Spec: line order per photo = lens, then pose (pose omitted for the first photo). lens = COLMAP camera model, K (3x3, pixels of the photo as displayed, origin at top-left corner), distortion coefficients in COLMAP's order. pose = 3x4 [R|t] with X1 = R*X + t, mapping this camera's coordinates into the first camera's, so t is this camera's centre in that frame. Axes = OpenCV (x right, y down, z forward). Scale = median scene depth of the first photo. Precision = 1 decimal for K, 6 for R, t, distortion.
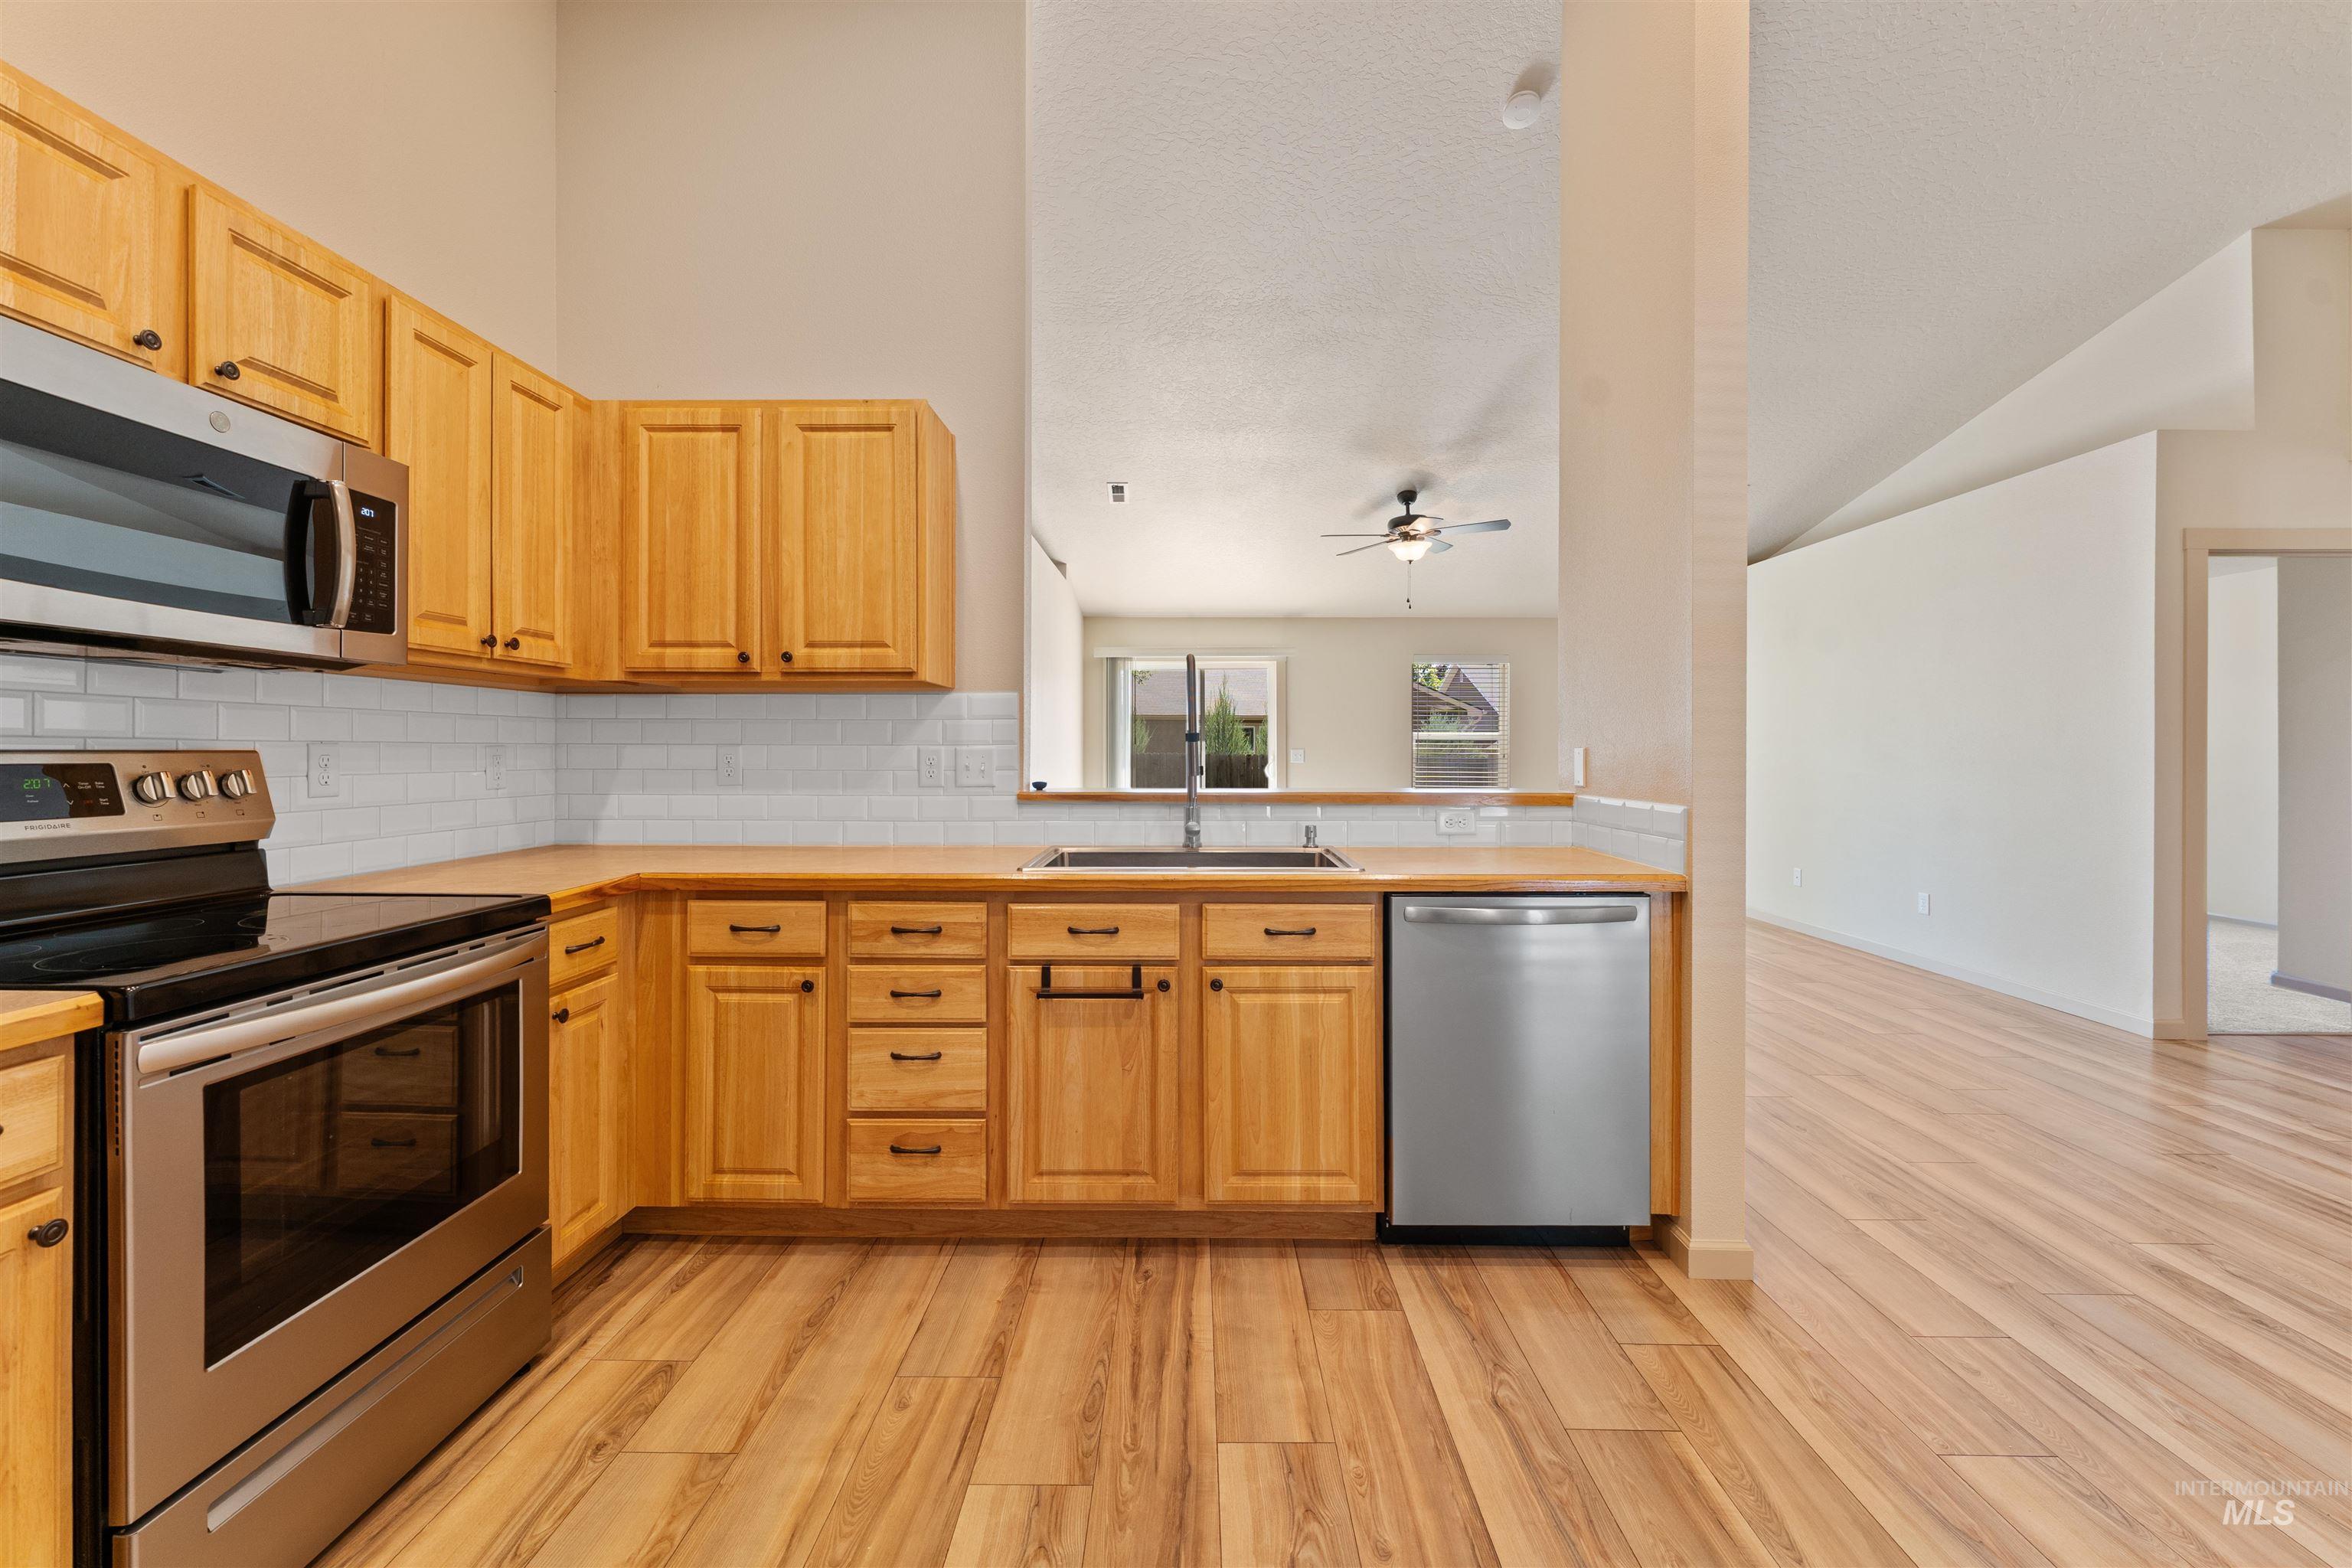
lens RADIAL K [[948.3, 0, 1173.3], [0, 948.3, 754.1], [0, 0, 1]] dist [-0.001896, -0.000395]
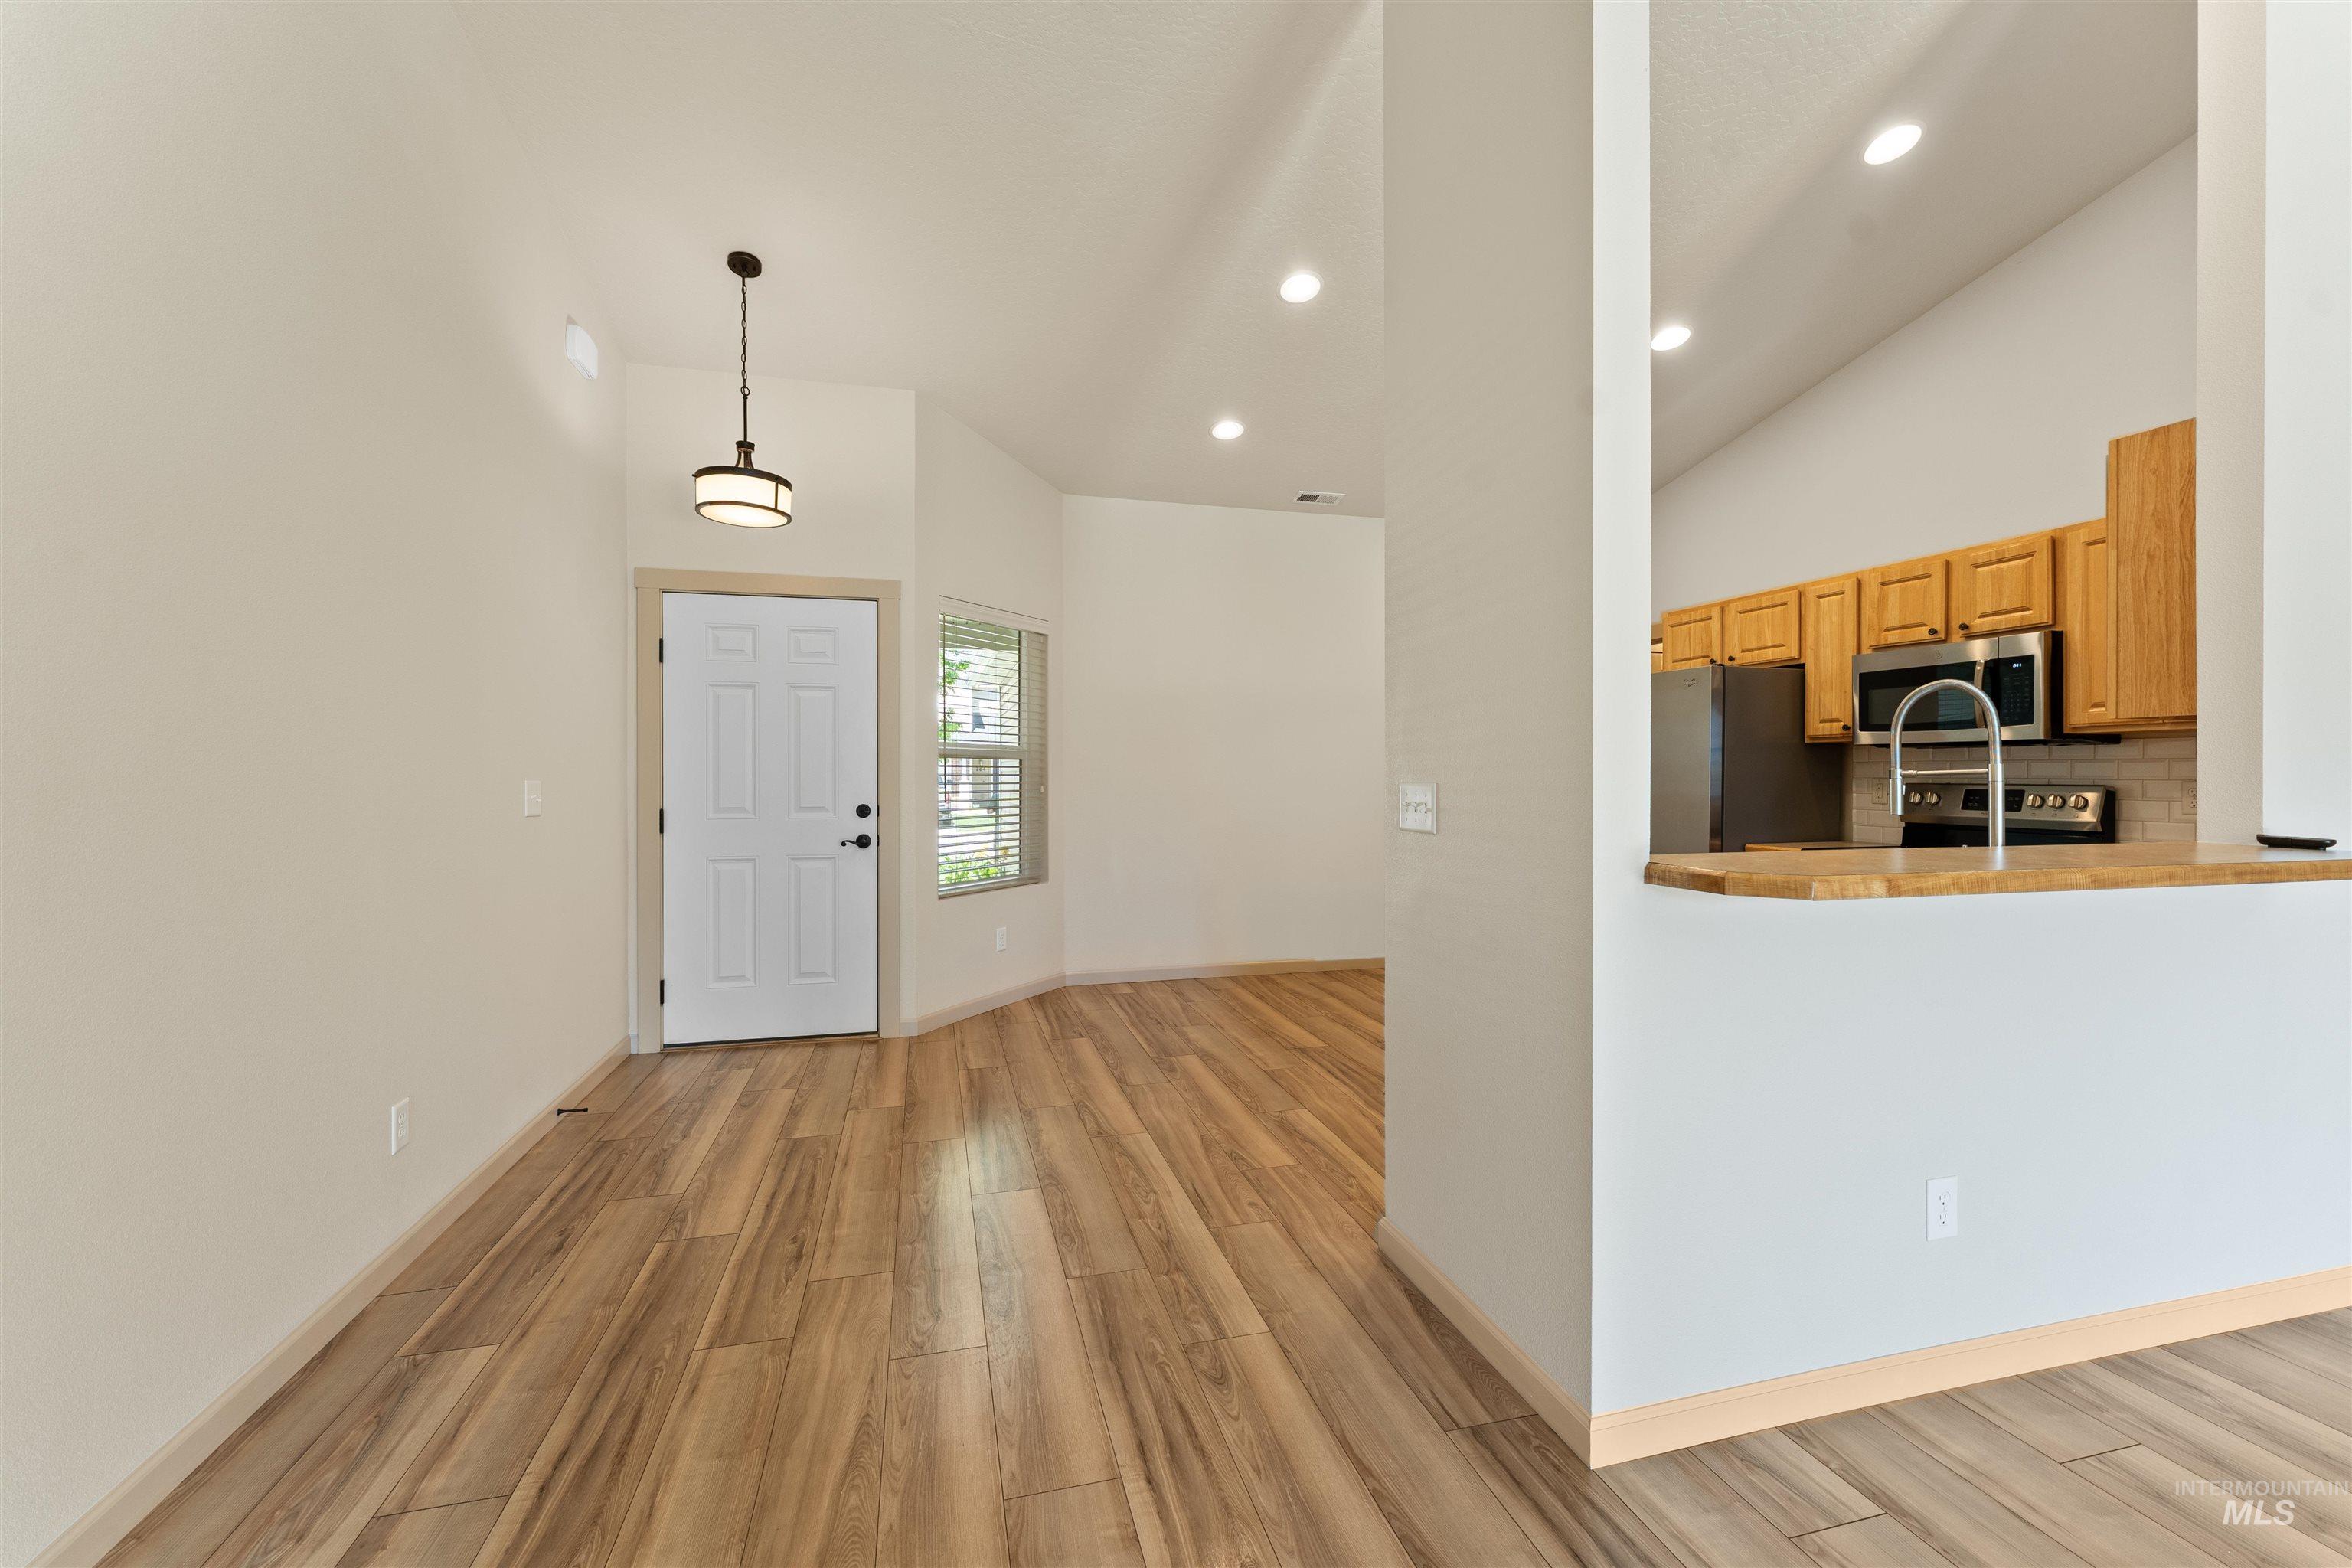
lens RADIAL K [[948.3, 0, 1164.9], [0, 948.3, 777.9], [0, 0, 1]] dist [-0.001896, -0.000395]
pose [[-0.965025, -0.000500, -0.262159, 1.167671], [-0.002357, 0.999974, 0.006768, -0.023007], [0.262149, 0.007149, -0.965001, 2.043426]]
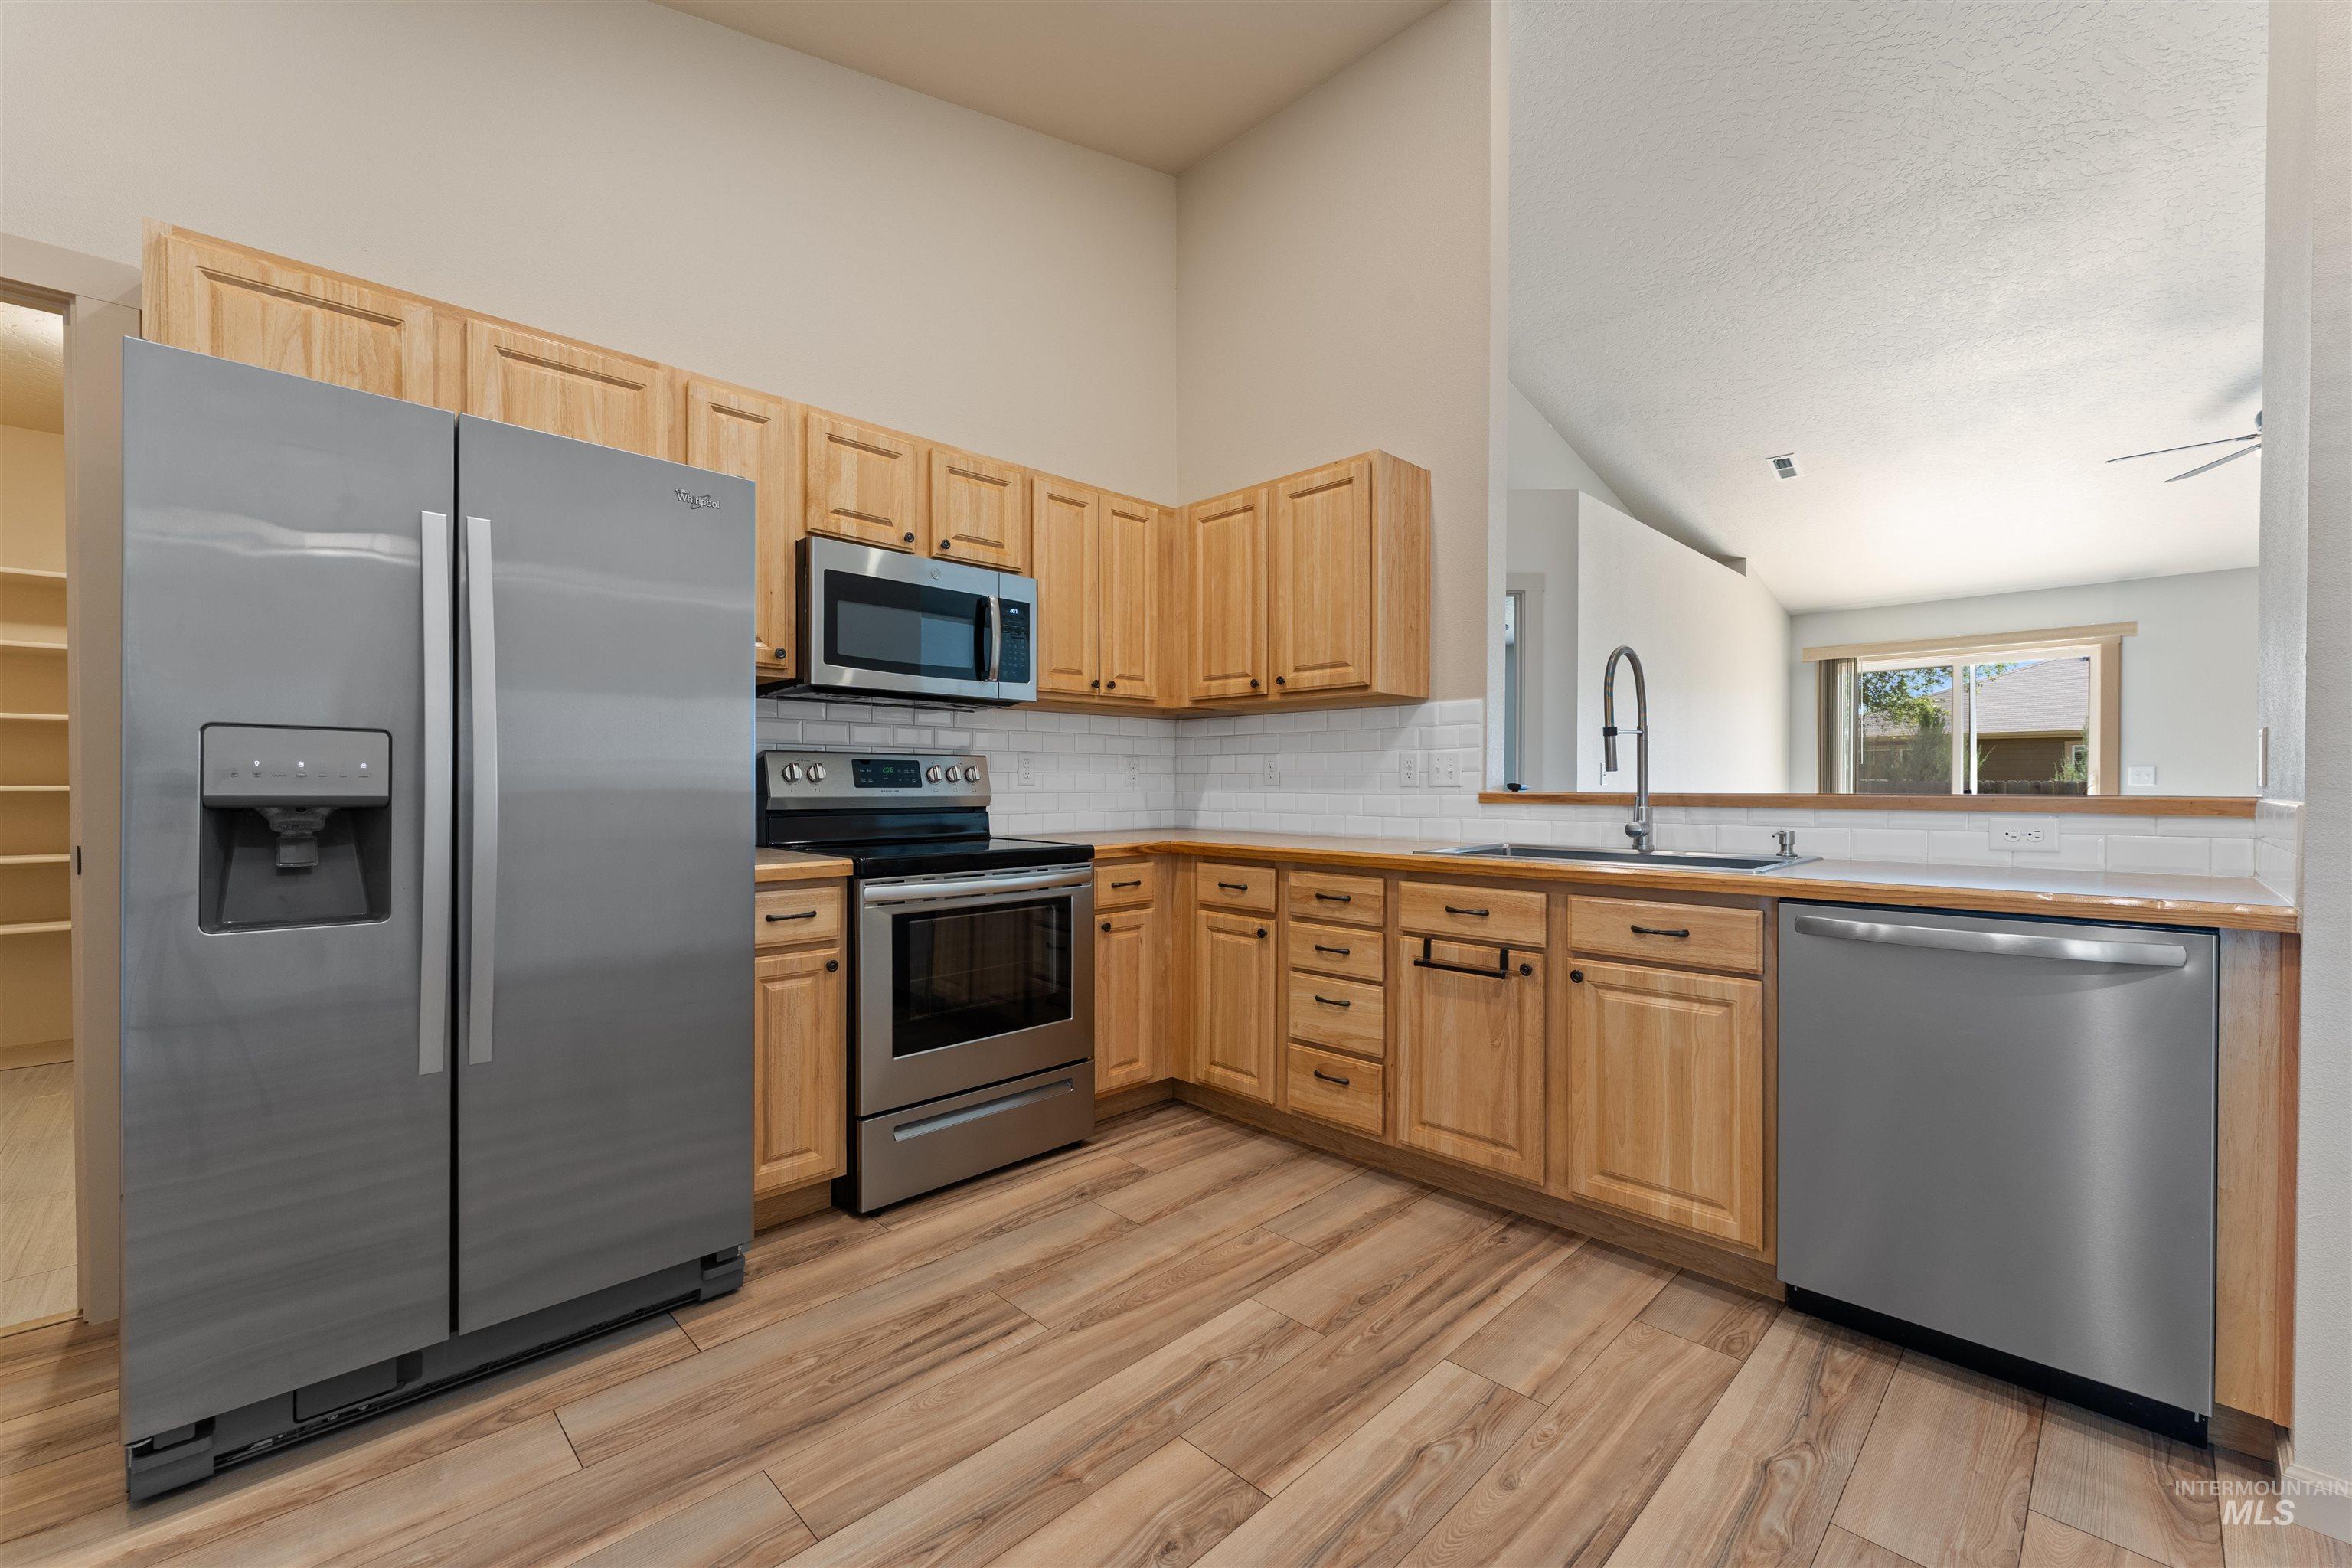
lens RADIAL K [[948.3, 0, 1182.6], [0, 948.3, 795.9], [0, 0, 1]] dist [-0.001896, -0.000395]
pose [[0.716567, 0.008239, -0.697470, 0.451218], [-0.001867, 0.999949, 0.009895, 0.046164], [0.697516, -0.005788, 0.716546, -0.000104]]
